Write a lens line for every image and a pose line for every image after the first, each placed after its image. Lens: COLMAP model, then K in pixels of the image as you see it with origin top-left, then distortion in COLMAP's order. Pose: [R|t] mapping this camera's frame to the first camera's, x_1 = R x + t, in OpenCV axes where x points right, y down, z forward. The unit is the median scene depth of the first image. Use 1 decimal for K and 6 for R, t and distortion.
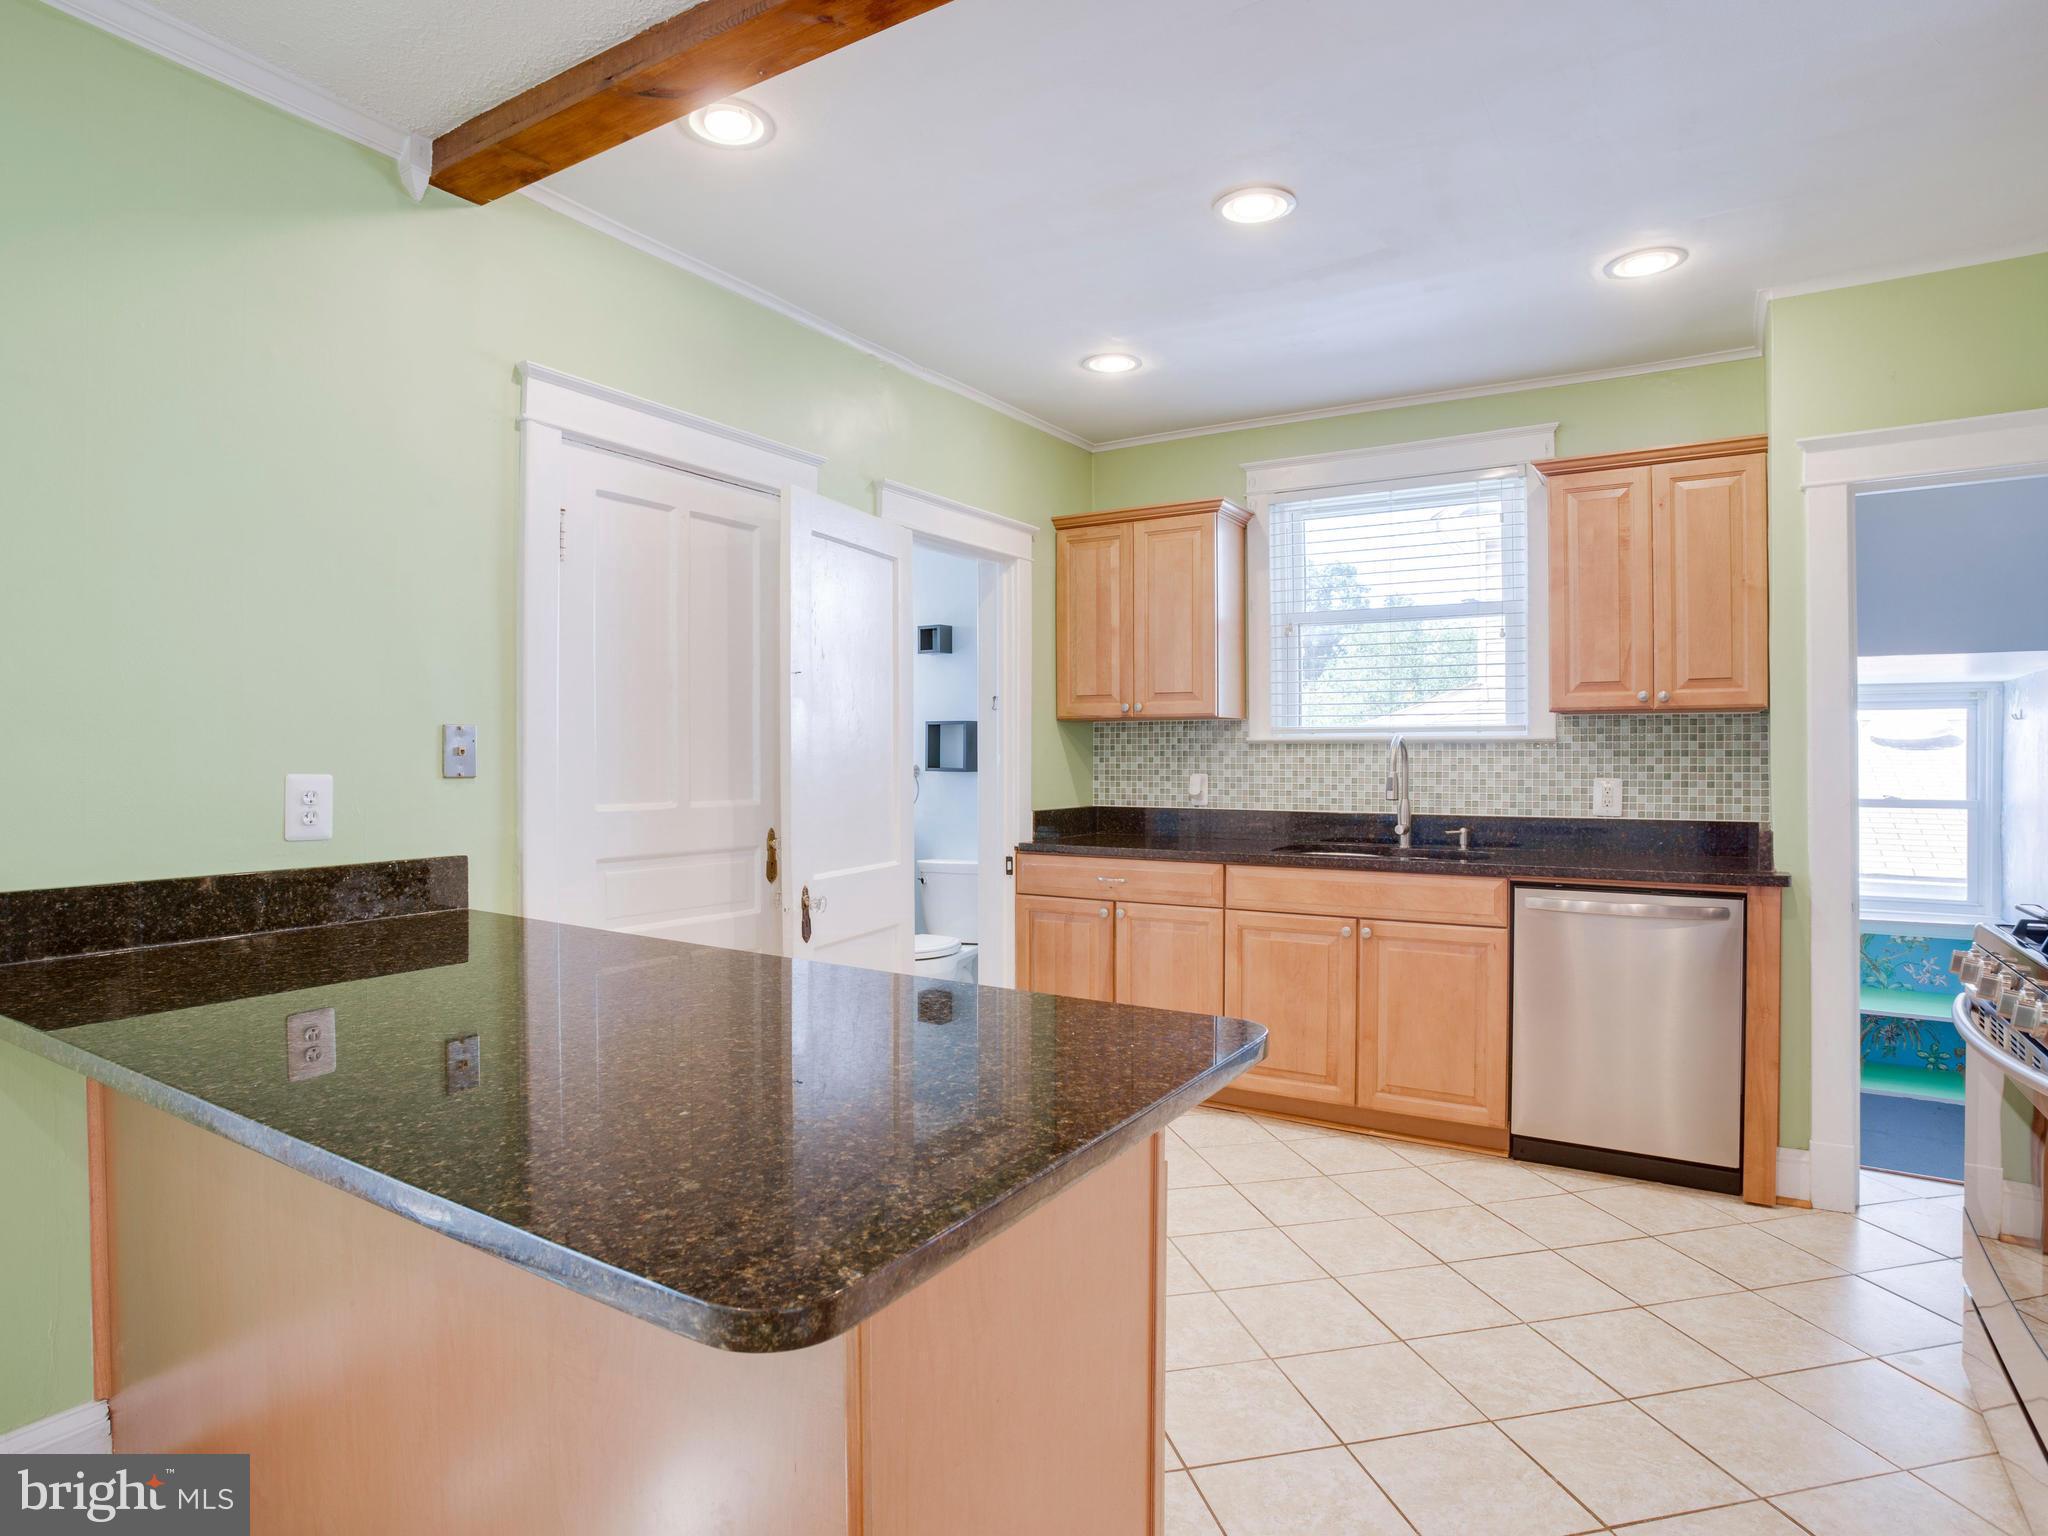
lens RADIAL K [[1136.3, 0, 991.6], [0, 1136.3, 762.6], [0, 0, 1]] dist [-0.074055, 0.037174]
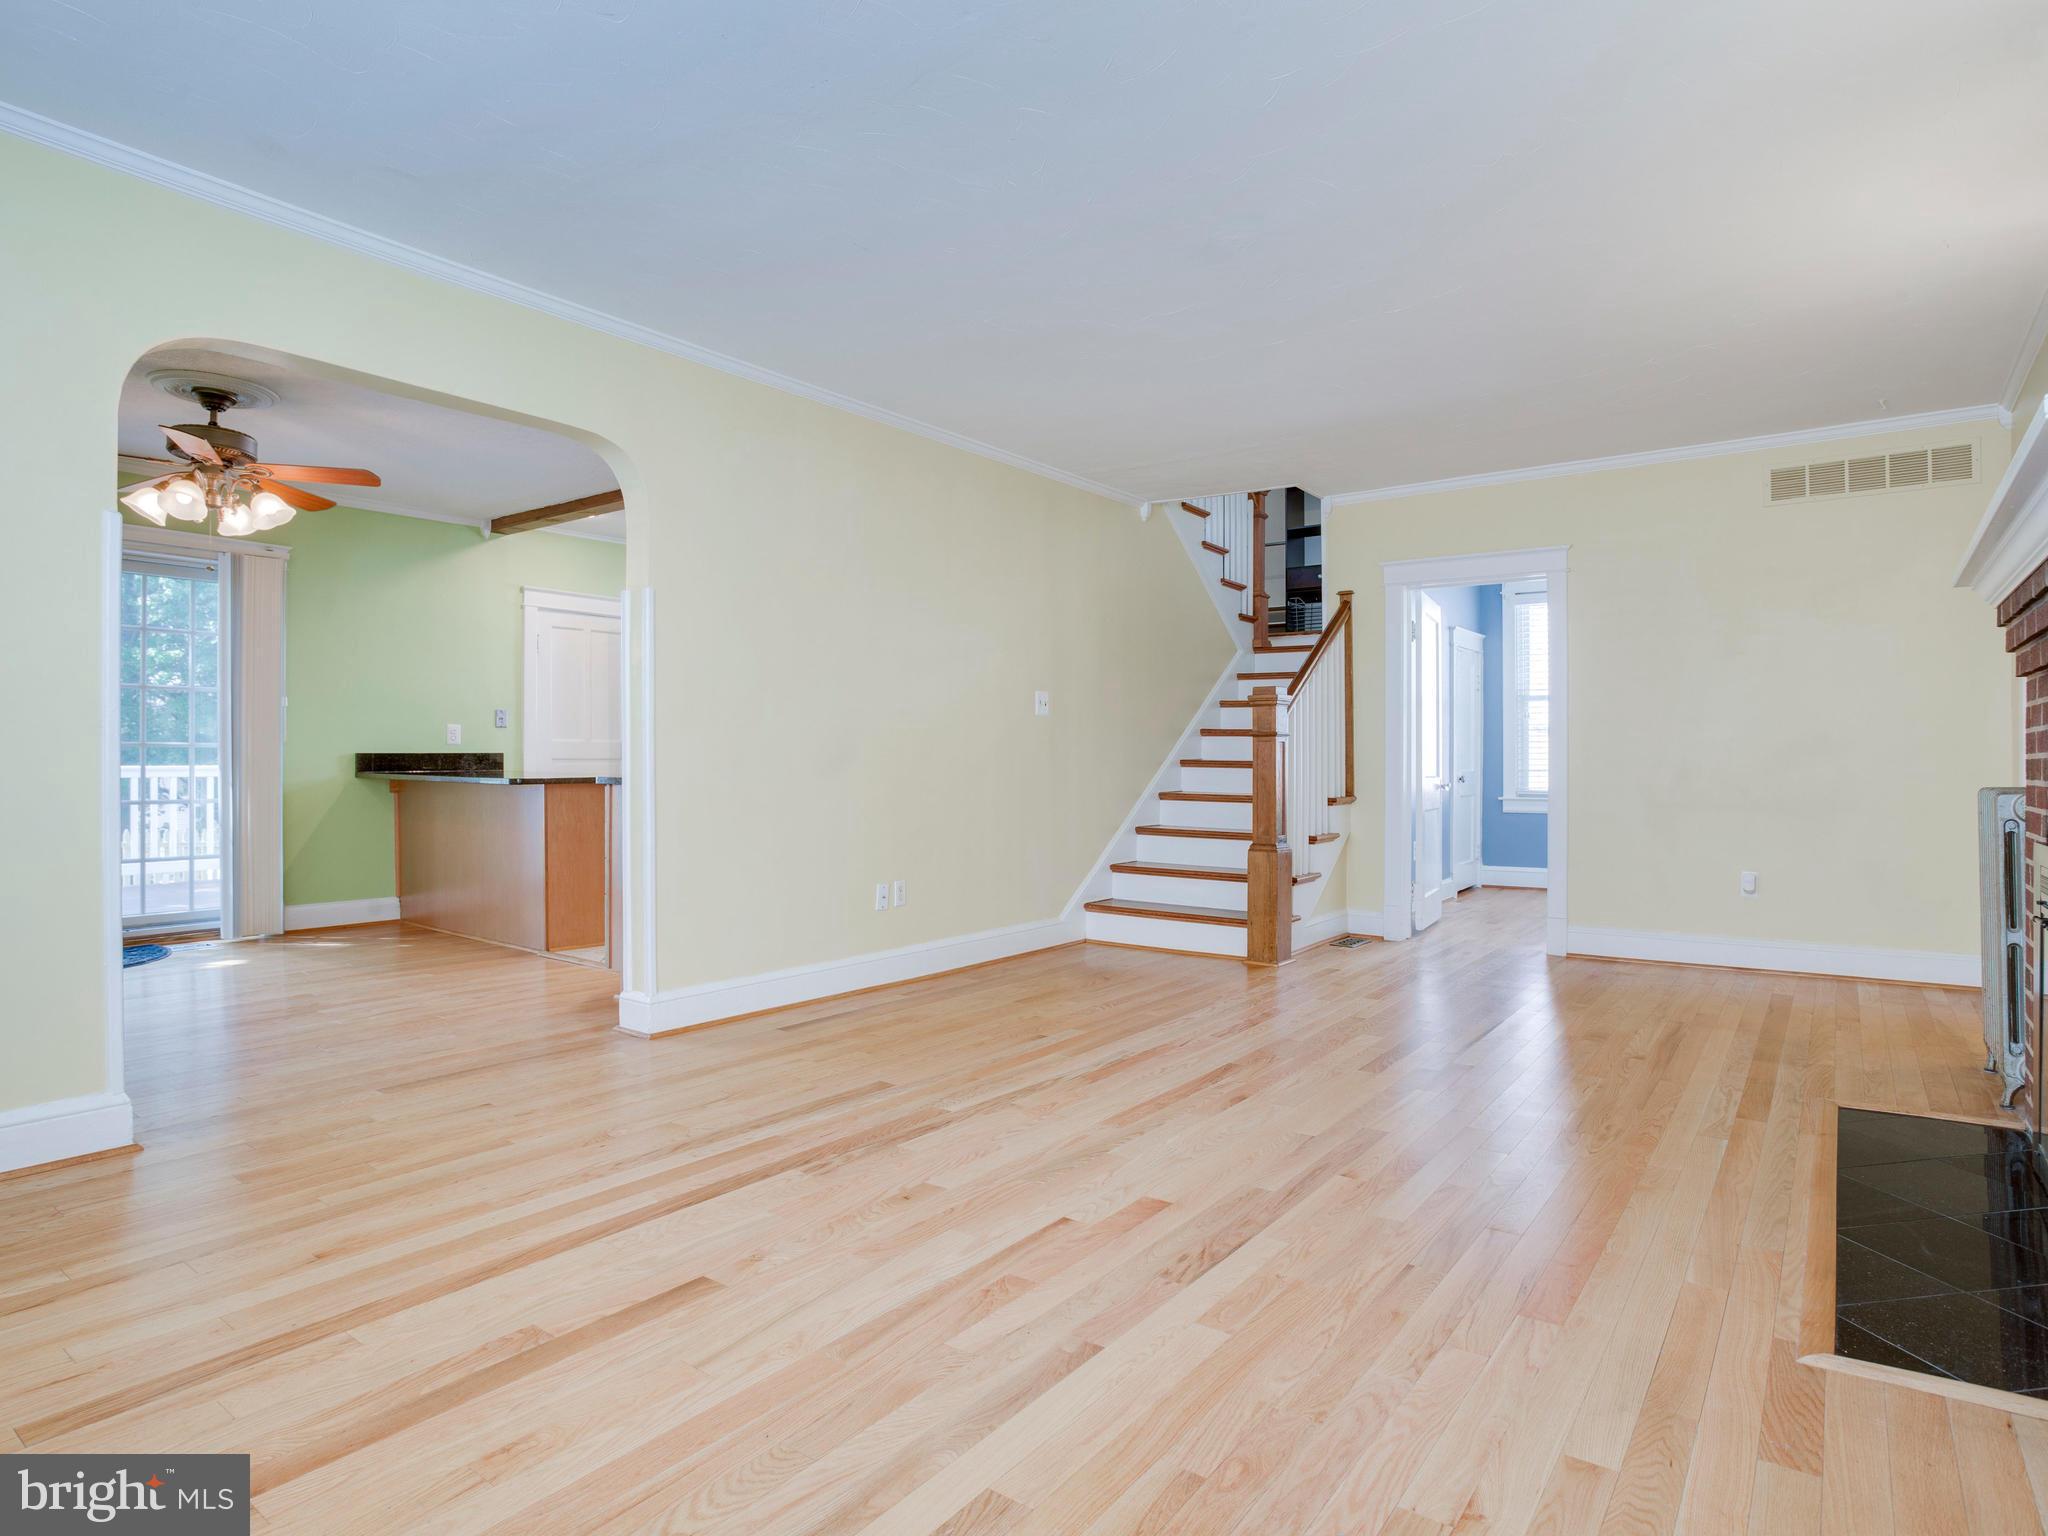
lens RADIAL K [[1136.3, 0, 1005.3], [0, 1136.3, 759.0], [0, 0, 1]] dist [-0.074055, 0.037174]
pose [[0.996854, 0.001334, -0.079254, 0.746300], [-0.001721, 0.999987, -0.004821, 0.074916], [0.079246, 0.004943, 0.996843, -1.270803]]
